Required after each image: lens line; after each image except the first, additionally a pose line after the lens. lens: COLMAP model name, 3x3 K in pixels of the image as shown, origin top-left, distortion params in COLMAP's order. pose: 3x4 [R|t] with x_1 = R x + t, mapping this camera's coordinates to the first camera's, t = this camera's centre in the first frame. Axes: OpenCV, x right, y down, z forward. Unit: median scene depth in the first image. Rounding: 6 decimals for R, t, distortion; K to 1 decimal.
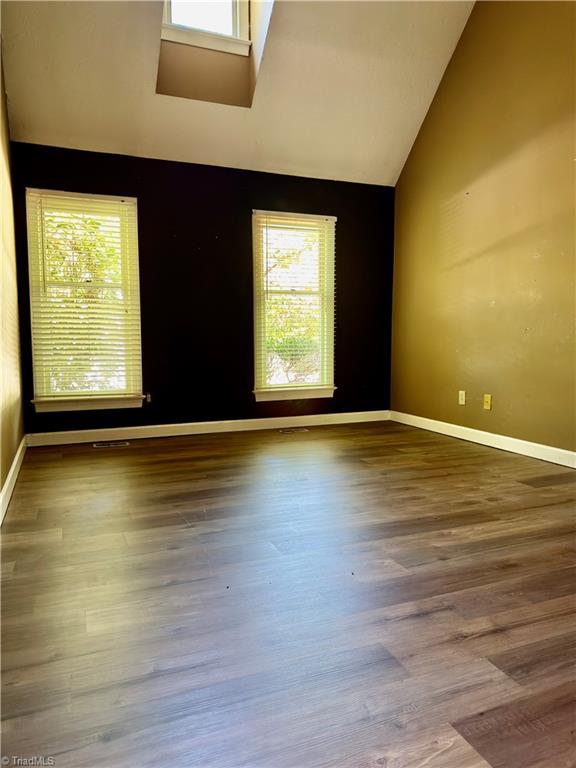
lens RADIAL K [[547.4, 0, 286.2], [0, 547.4, 388.3], [0, 0, 1]] dist [0.055634, -0.066565]
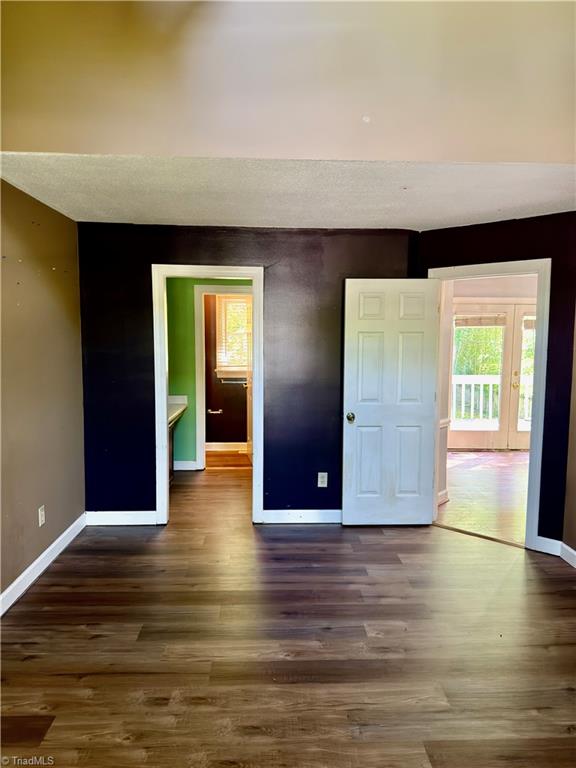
lens RADIAL K [[547.4, 0, 290.4], [0, 547.4, 382.9], [0, 0, 1]] dist [0.055634, -0.066565]
pose [[-0.942387, -0.039382, 0.332199, -0.019510], [0.023062, 0.983035, 0.181960, -0.248718], [-0.333729, 0.179138, -0.925491, 1.079694]]
